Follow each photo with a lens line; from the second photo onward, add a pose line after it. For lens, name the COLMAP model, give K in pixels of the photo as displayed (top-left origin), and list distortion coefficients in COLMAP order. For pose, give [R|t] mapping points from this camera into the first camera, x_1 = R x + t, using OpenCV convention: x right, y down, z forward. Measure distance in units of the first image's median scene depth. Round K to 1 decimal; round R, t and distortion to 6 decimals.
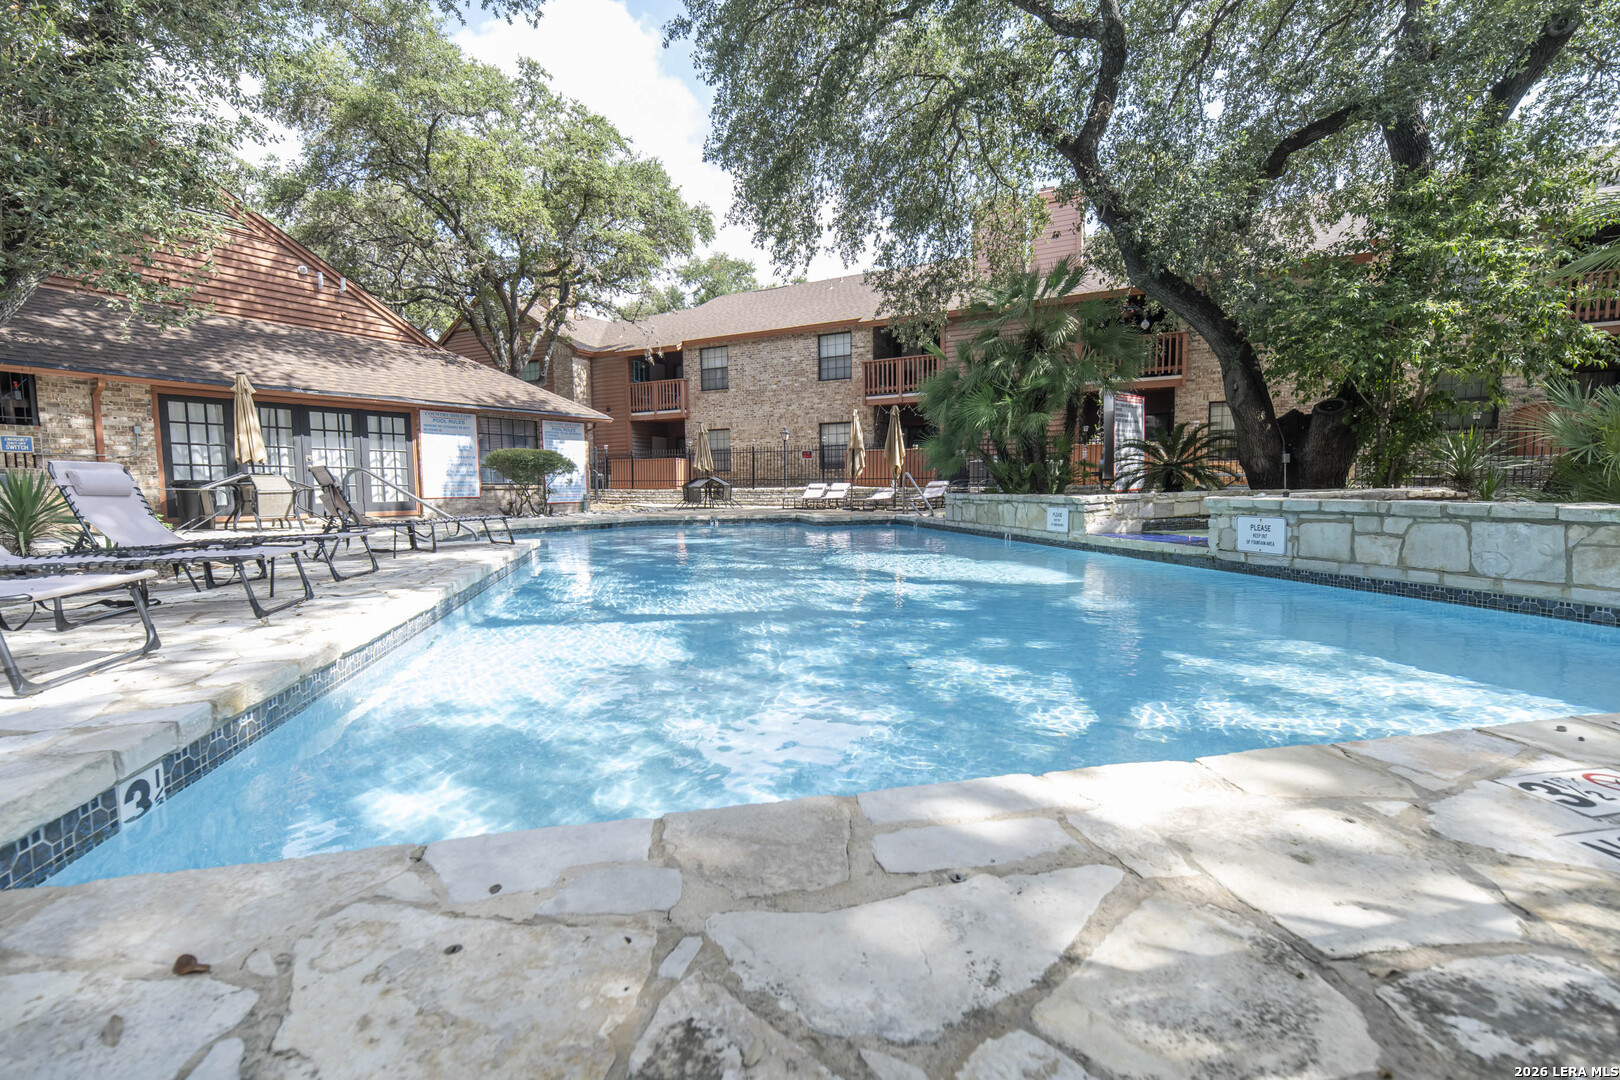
lens RADIAL K [[708.9, 0, 804.2], [0, 708.9, 544.8], [0, 0, 1]] dist [0.011652, -0.000411]
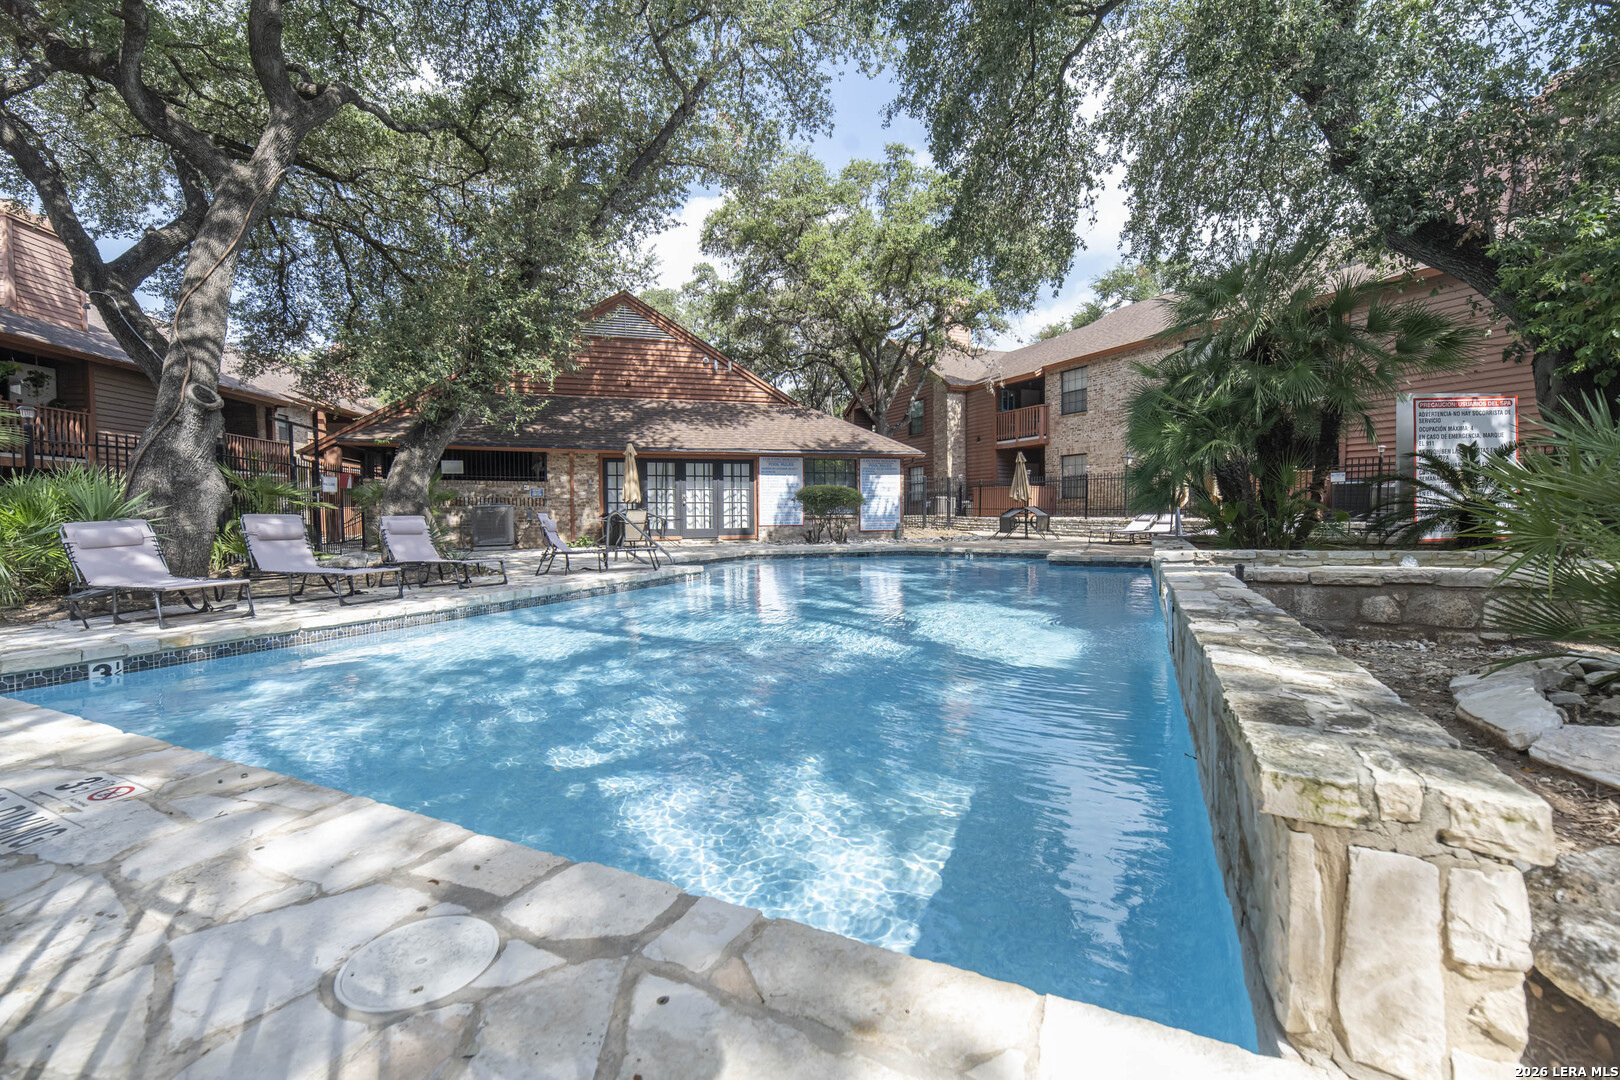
lens RADIAL K [[708.9, 0, 802.3], [0, 708.9, 530.5], [0, 0, 1]] dist [0.011652, -0.000411]
pose [[0.761797, 0.023458, -0.647391, 0.339649], [-0.053970, 0.998168, -0.027338, -0.026650], [0.645564, 0.055766, 0.761668, 0.086486]]
